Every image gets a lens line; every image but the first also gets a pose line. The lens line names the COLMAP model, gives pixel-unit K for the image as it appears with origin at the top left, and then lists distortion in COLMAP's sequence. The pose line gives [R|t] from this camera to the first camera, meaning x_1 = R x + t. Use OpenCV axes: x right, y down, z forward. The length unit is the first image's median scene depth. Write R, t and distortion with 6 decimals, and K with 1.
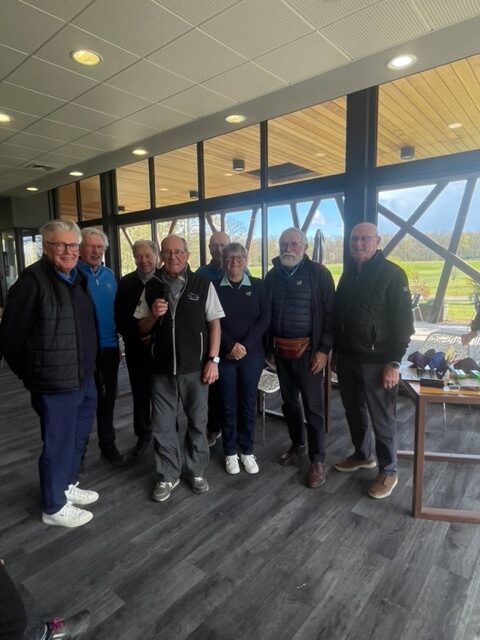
lens RADIAL K [[383.7, 0, 236.0], [0, 383.7, 311.8], [0, 0, 1]] dist [-0.002721, -0.001095]
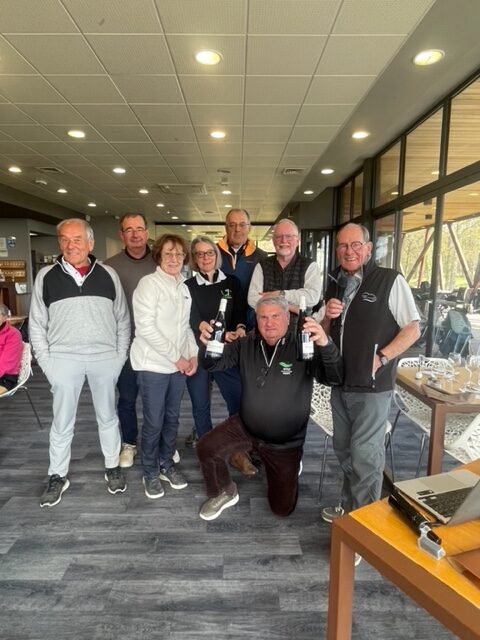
lens RADIAL K [[383.7, 0, 236.0], [0, 383.7, 311.8], [0, 0, 1]] dist [-0.002721, -0.001095]
pose [[0.653345, 0.096170, -0.750927, 0.744746], [-0.096603, 0.994381, 0.043300, -0.048621], [0.750872, 0.044252, 0.658964, 0.588009]]
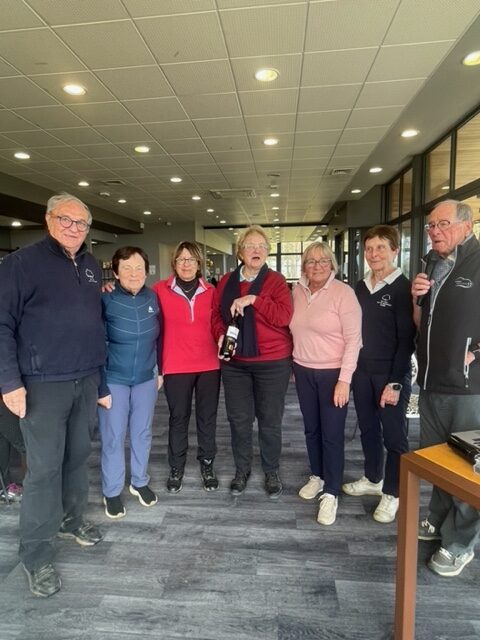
lens RADIAL K [[383.7, 0, 236.0], [0, 383.7, 311.8], [0, 0, 1]] dist [-0.002721, -0.001095]
pose [[0.566815, 0.081944, -0.819760, 0.816466], [-0.077273, 0.995942, 0.046126, -0.010497], [0.820213, 0.037200, 0.570847, 0.443954]]
